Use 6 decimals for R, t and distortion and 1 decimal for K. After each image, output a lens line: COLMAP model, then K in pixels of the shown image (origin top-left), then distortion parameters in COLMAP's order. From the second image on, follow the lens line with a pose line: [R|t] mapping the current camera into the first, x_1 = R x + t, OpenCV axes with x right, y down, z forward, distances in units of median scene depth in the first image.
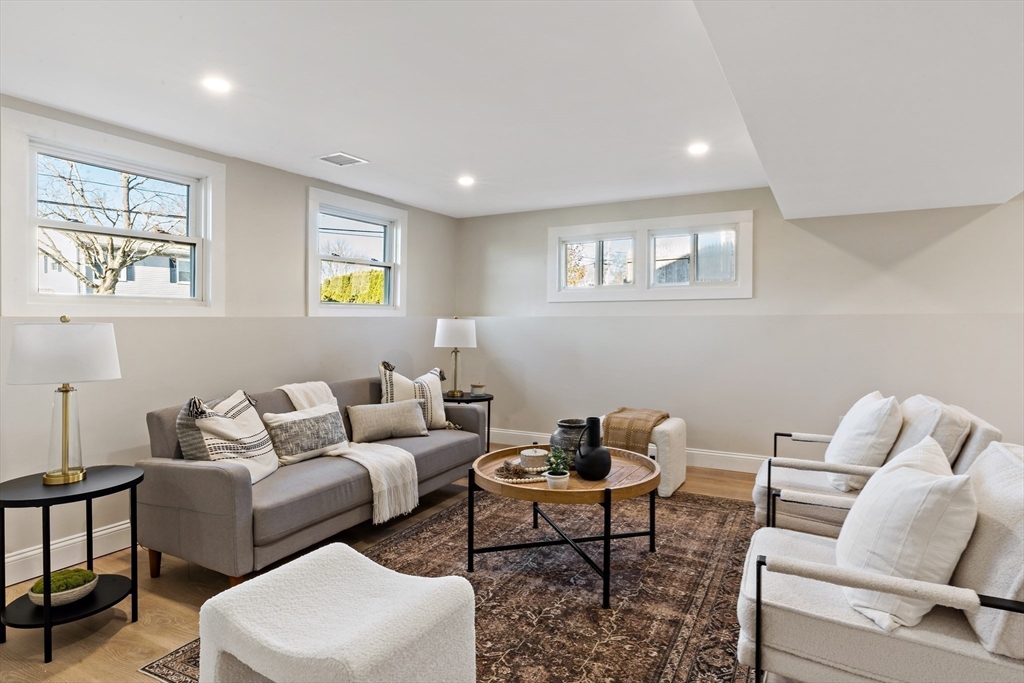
lens RADIAL K [[579.7, 0, 515.5], [0, 579.7, 345.8], [0, 0, 1]] dist [0.003858, -0.000414]
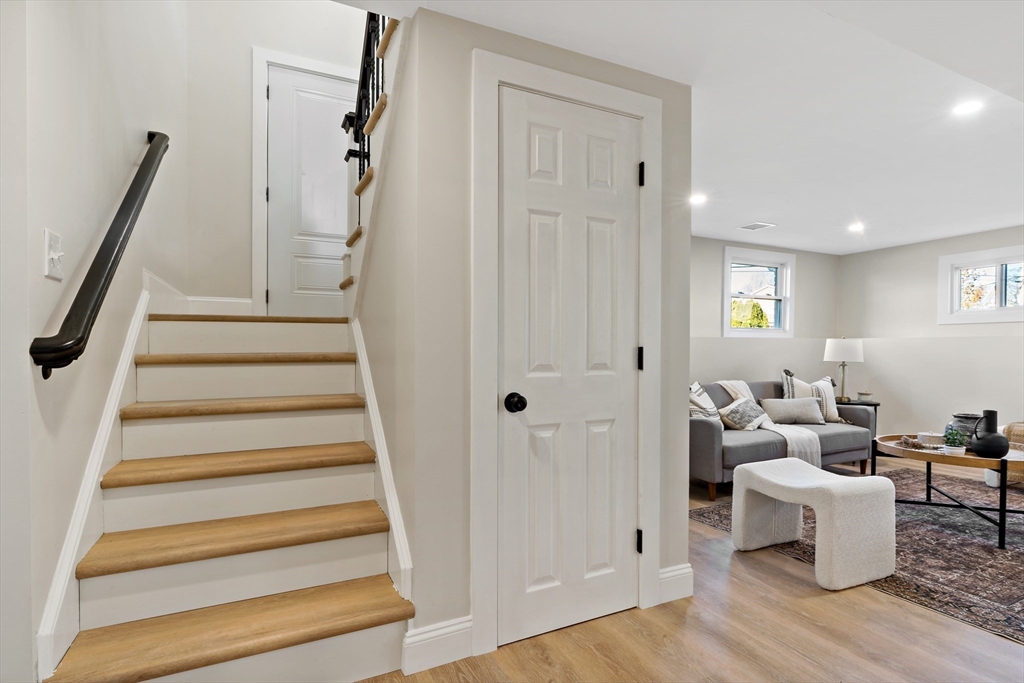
lens RADIAL K [[544.4, 0, 502.2], [0, 544.4, 359.1], [0, 0, 1]] dist [0.005414, -0.001948]
pose [[0.823396, 0.010441, -0.567371, -0.050658], [-0.027672, 0.999380, -0.021768, 0.050542], [0.566792, 0.033624, 0.823175, -0.438907]]
